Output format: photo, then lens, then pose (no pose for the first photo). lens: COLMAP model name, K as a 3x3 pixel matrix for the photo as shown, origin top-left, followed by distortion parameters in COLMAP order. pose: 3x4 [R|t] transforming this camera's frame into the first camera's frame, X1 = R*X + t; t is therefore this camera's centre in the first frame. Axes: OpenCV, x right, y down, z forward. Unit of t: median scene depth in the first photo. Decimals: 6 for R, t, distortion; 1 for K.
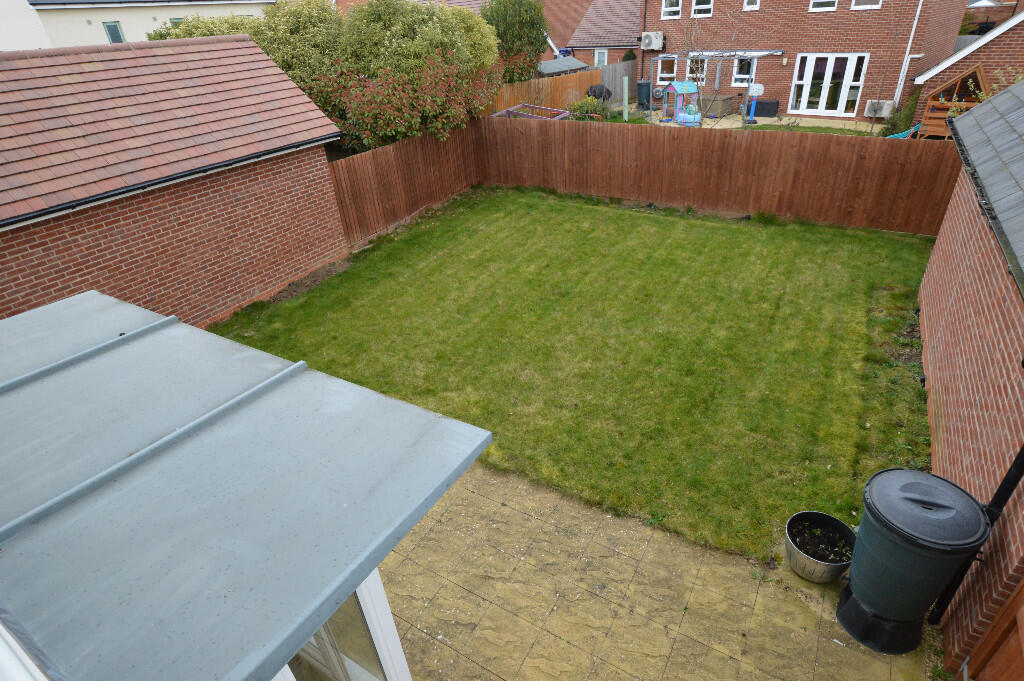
lens RADIAL K [[535.3, 0, 514.1], [0, 535.3, 342.9], [0, 0, 1]] dist [-0.026023, 0.003619]
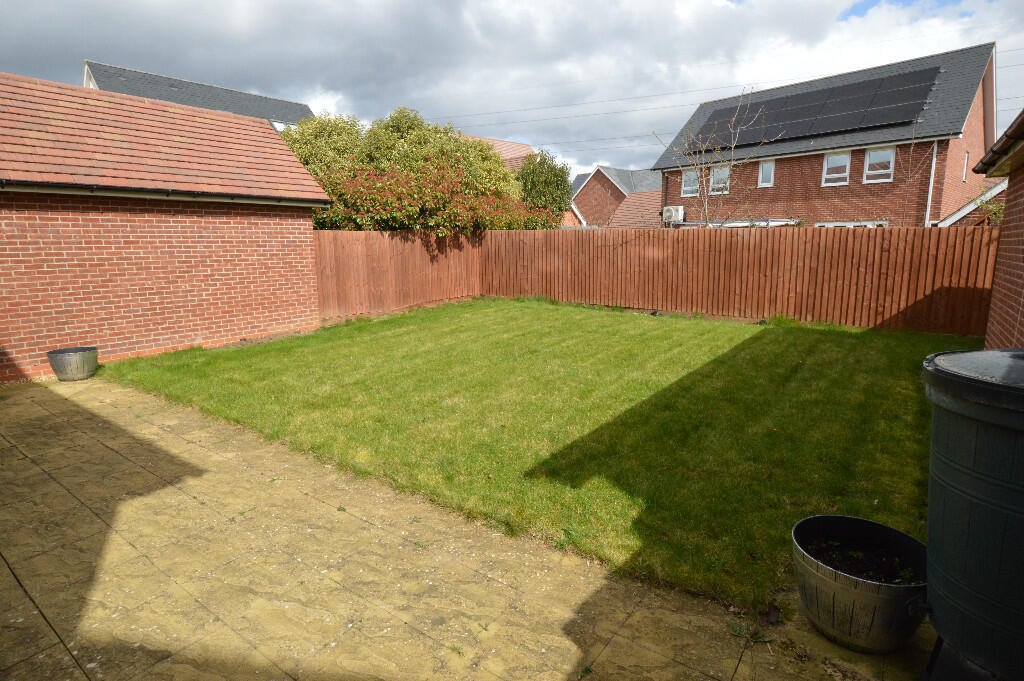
lens RADIAL K [[535.3, 0, 512.0], [0, 535.3, 339.1], [0, 0, 1]] dist [-0.026023, 0.003619]
pose [[0.994102, 0.068113, -0.084388, 0.153406], [-0.093498, 0.932553, -0.348715, 0.218334], [0.054945, 0.354549, 0.933422, 0.243085]]
